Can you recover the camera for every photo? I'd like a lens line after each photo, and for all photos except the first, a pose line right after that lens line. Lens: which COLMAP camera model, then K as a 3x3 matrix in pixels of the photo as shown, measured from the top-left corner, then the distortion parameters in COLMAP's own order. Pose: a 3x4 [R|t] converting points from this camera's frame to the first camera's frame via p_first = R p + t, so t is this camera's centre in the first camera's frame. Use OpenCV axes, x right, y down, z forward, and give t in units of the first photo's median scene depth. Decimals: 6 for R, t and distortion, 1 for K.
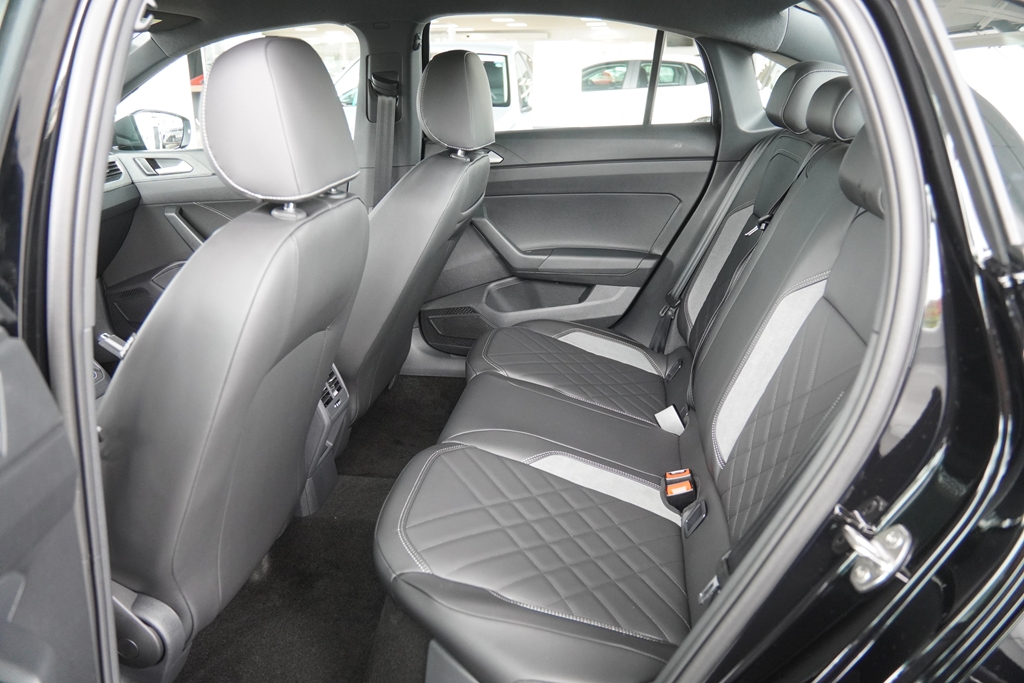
lens RADIAL K [[764.7, 0, 512.0], [0, 764.7, 341.5], [0, 0, 1]] dist [-0.141874, 0.103882]
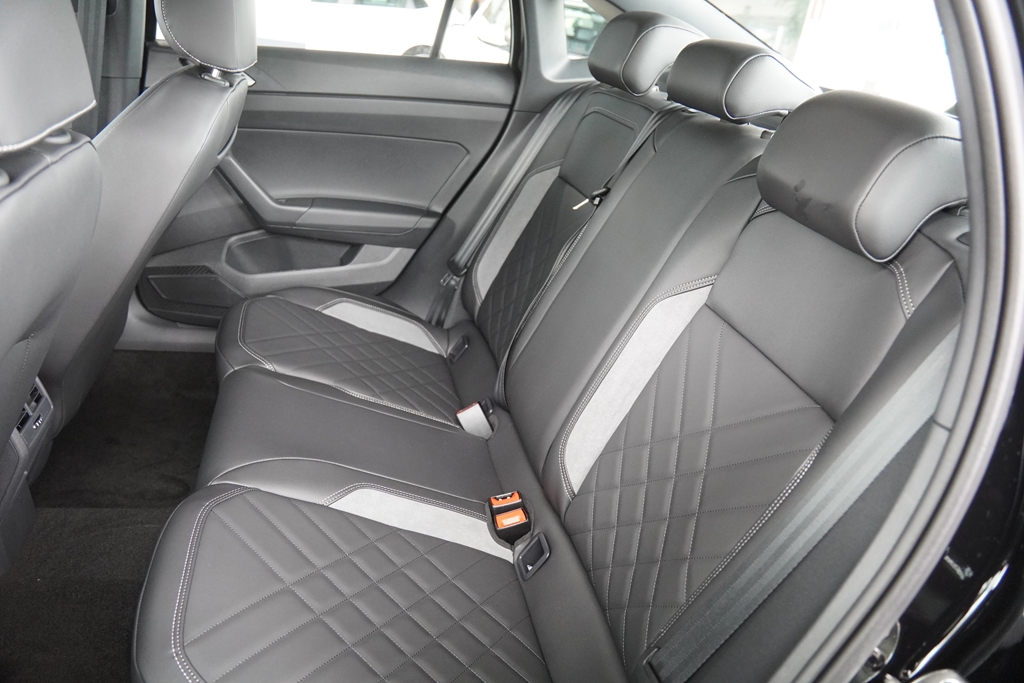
lens RADIAL K [[764.7, 0, 512.0], [0, 764.7, 341.5], [0, 0, 1]] dist [-0.141874, 0.103882]
pose [[0.922882, -0.008484, 0.384989, -0.067424], [-0.028915, 0.995408, 0.091250, -0.052792], [-0.383995, -0.095345, 0.918399, 0.171089]]
